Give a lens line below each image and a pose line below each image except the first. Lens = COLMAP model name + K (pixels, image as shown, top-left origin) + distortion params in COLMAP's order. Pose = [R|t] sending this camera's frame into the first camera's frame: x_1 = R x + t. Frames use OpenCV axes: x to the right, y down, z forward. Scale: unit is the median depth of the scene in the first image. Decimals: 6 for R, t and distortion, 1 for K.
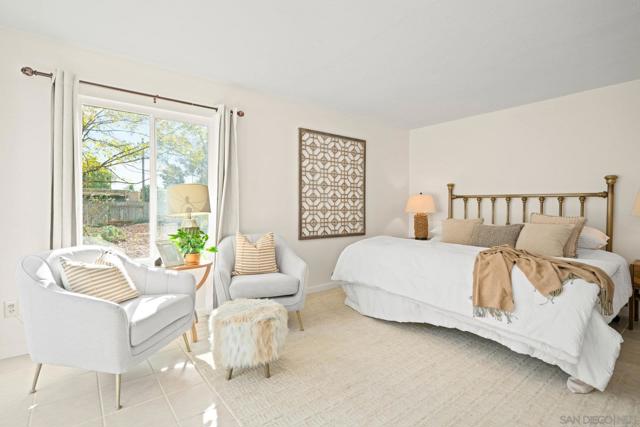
lens RADIAL K [[313.0, 0, 322.9], [0, 313.0, 210.3], [0, 0, 1]] dist [-0.000344, 0.000062]
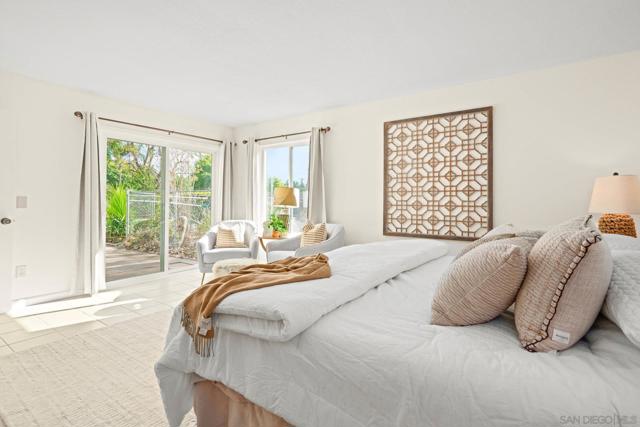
lens RADIAL K [[313.0, 0, 325.2], [0, 313.0, 198.5], [0, 0, 1]] dist [-0.000344, 0.000062]
pose [[0.300070, -0.013028, -0.953828, 0.784922], [-0.013658, 0.999746, -0.017952, -0.000987], [0.953819, 0.018414, 0.299815, 0.503776]]
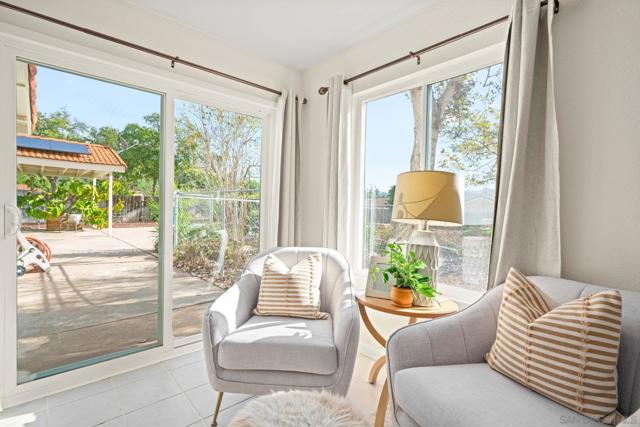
lens RADIAL K [[313.0, 0, 320.7], [0, 313.0, 211.2], [0, 0, 1]] dist [-0.000344, 0.000062]
pose [[0.073037, 0.009993, -0.997279, 0.120698], [-0.033828, 0.999399, 0.007537, -0.005849], [0.996755, 0.033185, 0.073332, 0.526191]]
